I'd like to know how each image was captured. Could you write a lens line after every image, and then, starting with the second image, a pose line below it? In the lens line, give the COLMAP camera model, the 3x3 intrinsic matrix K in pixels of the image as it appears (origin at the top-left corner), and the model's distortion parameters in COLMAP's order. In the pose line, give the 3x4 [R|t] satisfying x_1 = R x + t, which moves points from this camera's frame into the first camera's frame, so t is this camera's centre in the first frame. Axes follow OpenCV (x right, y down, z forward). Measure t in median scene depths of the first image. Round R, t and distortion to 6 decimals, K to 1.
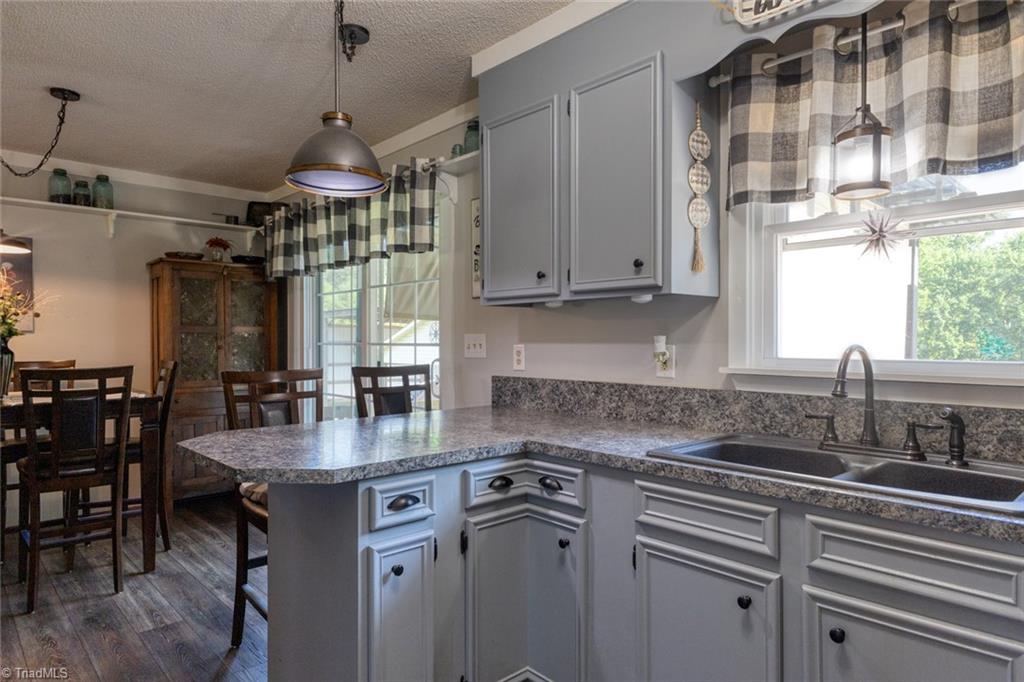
lens RADIAL K [[602.9, 0, 514.7], [0, 602.9, 340.6], [0, 0, 1]] dist [0.018705, -0.001601]
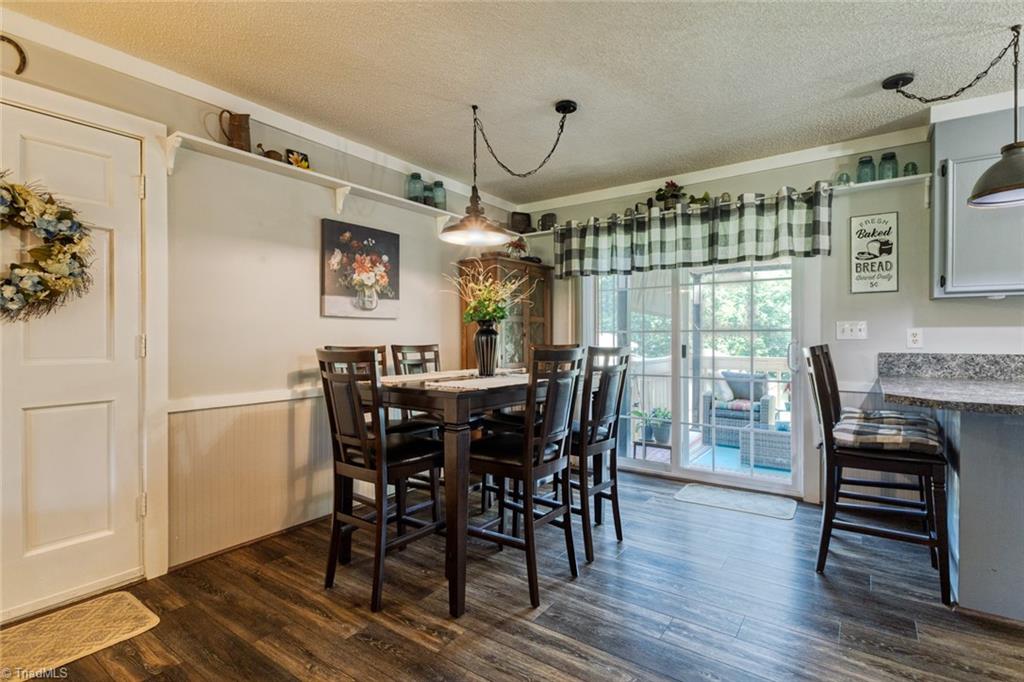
lens RADIAL K [[473.2, 0, 513.1], [0, 473.2, 330.6], [0, 0, 1]] dist [-0.008553, 0.000177]
pose [[0.981096, 0.004817, 0.193462, -1.049062], [-0.002702, 0.999934, -0.011196, 0.025060], [-0.193504, 0.010462, 0.981044, 0.163659]]
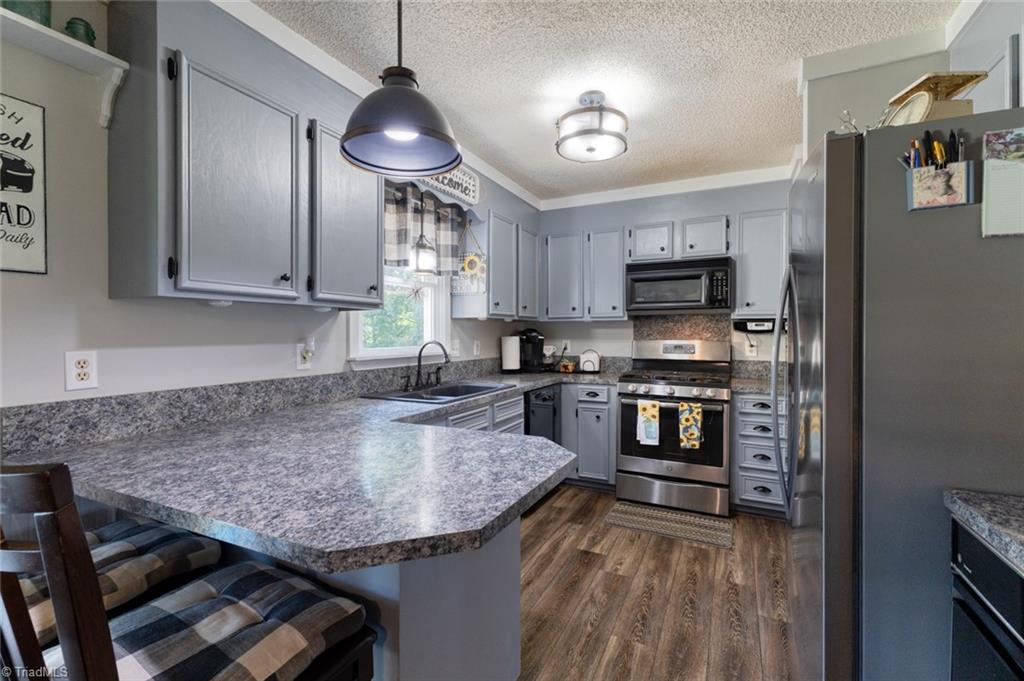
lens RADIAL K [[445.2, 0, 533.1], [0, 445.2, 334.8], [0, 0, 1]] dist [0.010128, 0.001207]
pose [[-0.376869, 0.013274, 0.926172, -0.651151], [0.022906, 0.999725, -0.005007, 0.002382], [-0.925983, 0.019328, -0.377069, 0.720498]]
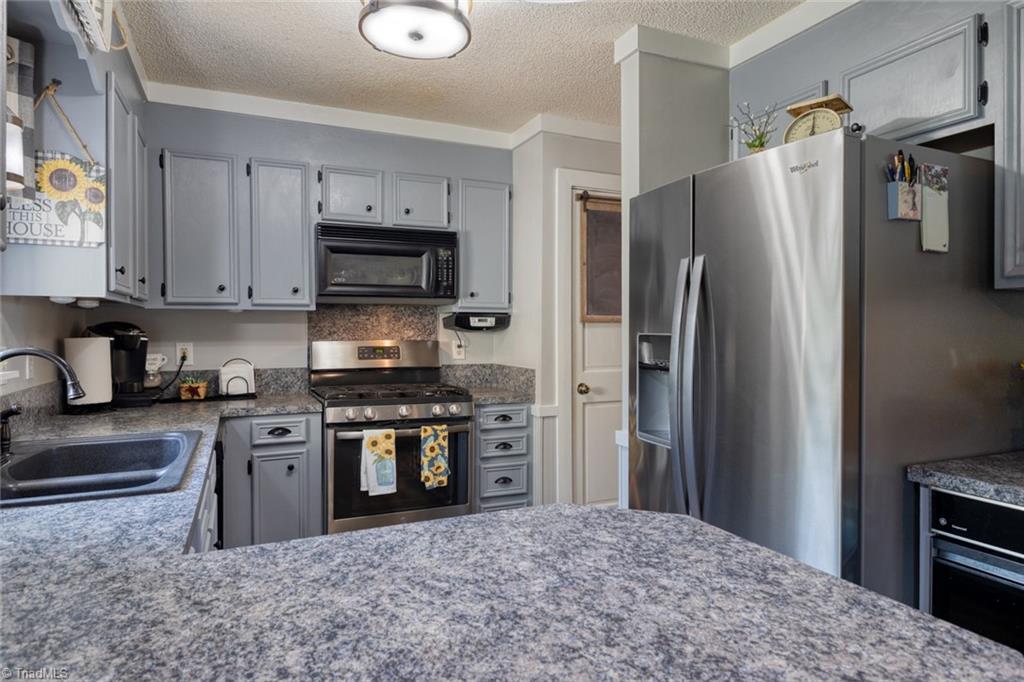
lens RADIAL K [[602.9, 0, 511.9], [0, 602.9, 336.3], [0, 0, 1]] dist [0.018705, -0.001601]
pose [[-0.944962, 0.013637, 0.326896, -0.443522], [0.022084, 0.999511, 0.022144, -0.003683], [-0.326434, 0.028144, -0.944801, 0.835142]]
